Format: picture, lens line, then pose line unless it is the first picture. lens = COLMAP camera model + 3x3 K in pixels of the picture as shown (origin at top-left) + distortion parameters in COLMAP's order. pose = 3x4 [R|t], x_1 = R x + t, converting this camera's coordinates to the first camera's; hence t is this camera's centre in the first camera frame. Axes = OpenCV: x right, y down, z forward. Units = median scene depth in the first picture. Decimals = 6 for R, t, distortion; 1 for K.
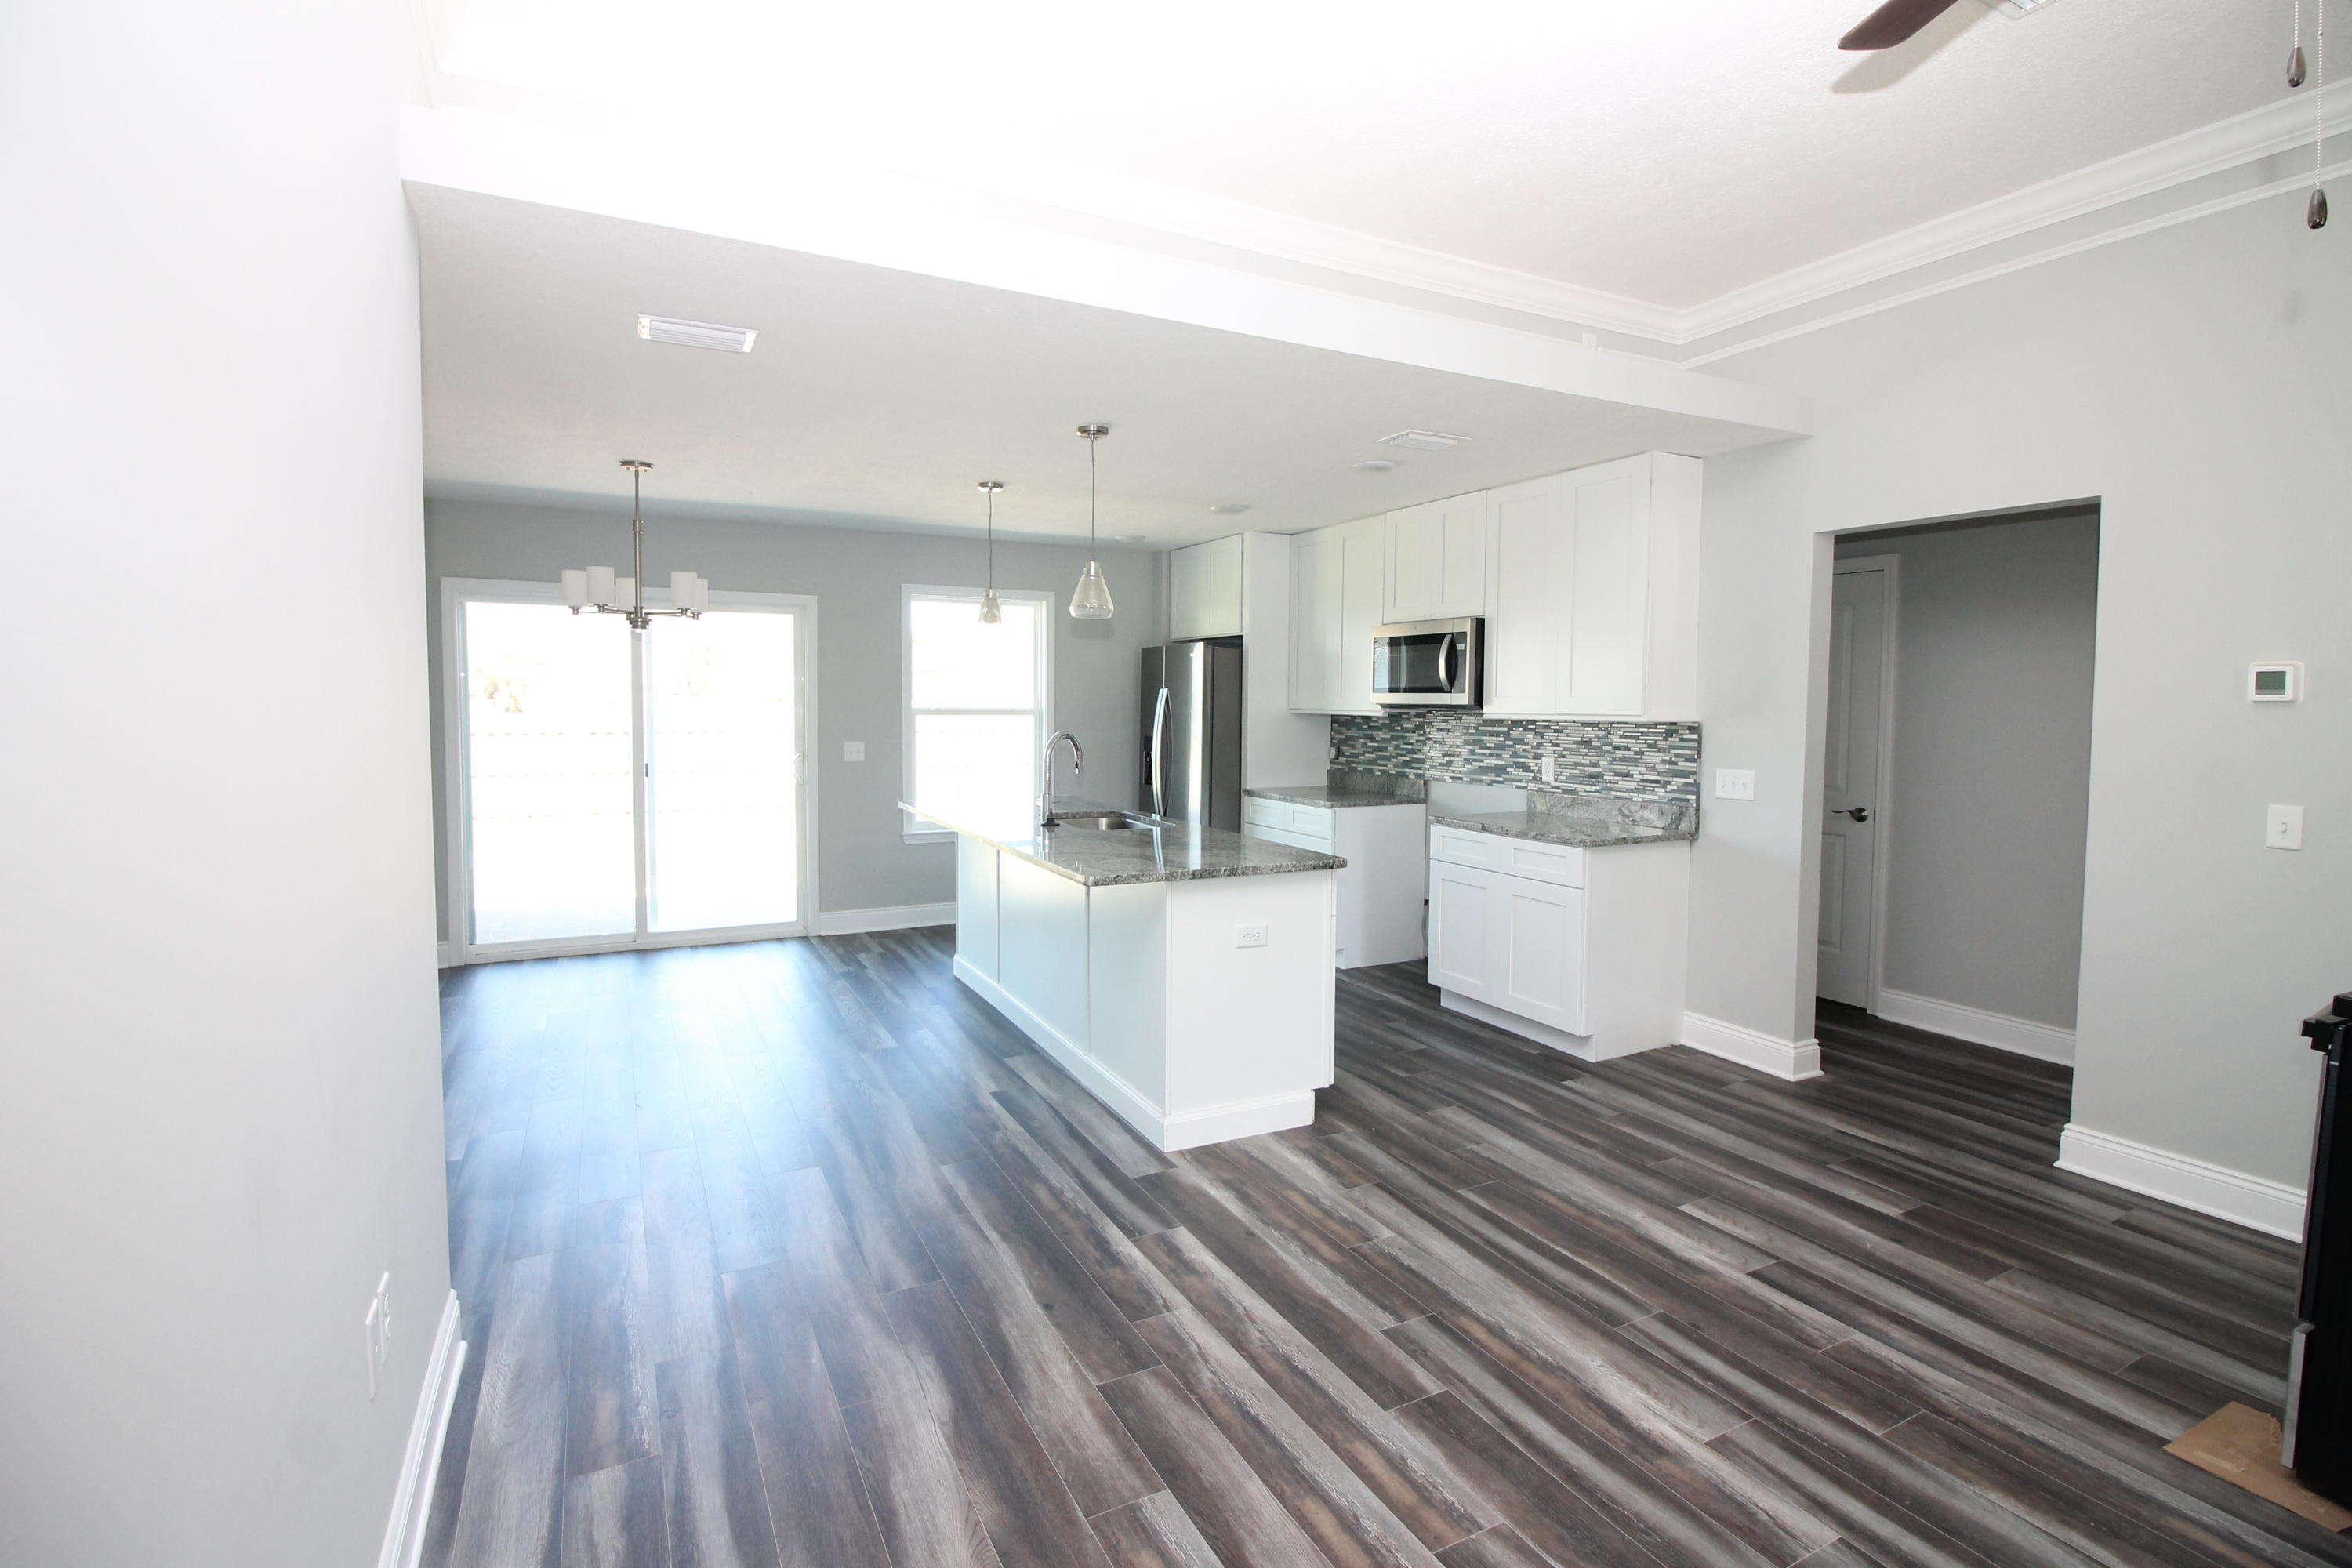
lens RADIAL K [[1102.3, 0, 1176.0], [0, 1102.3, 784.0], [0, 0, 1]] dist [-0.038789, 0.000136]
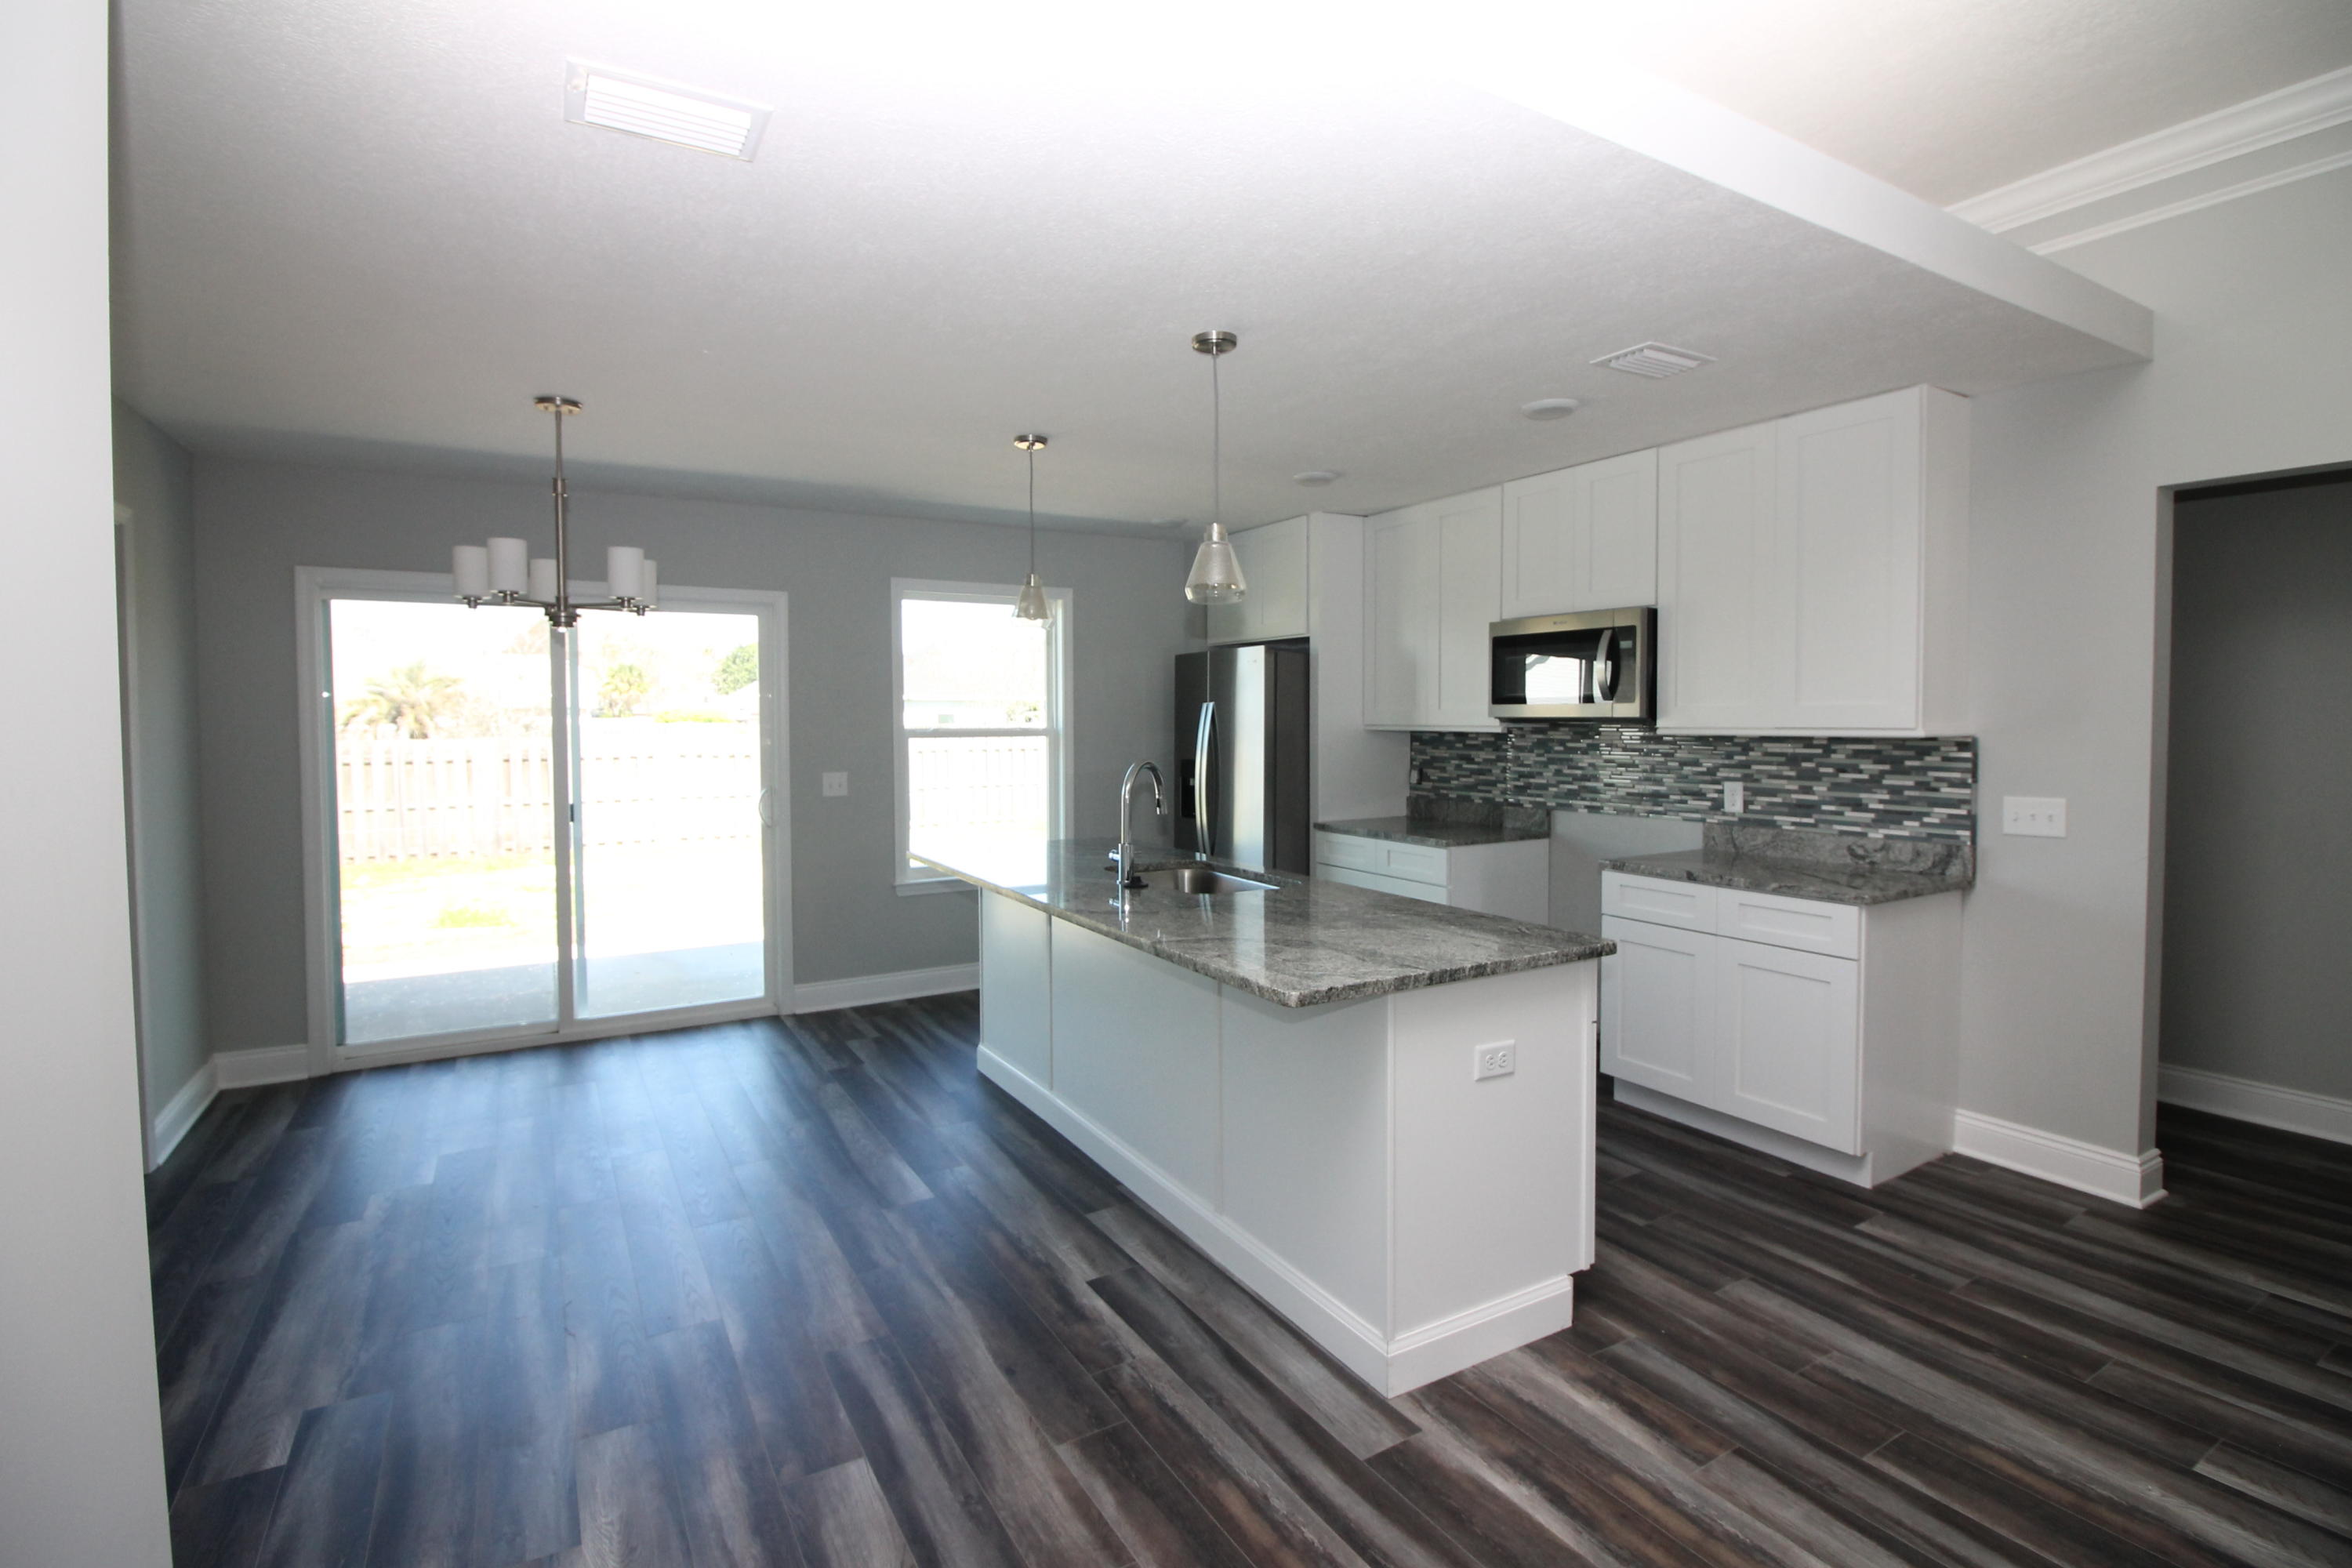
lens RADIAL K [[1108.6, 0, 1173.2], [0, 1108.6, 767.2], [0, 0, 1]] dist [-0.011231, -0.014450]
pose [[0.998469, -0.013731, 0.053576, -0.119116], [0.015349, 0.999435, -0.029914, -0.018400], [-0.053135, 0.030691, 0.998116, 0.232829]]
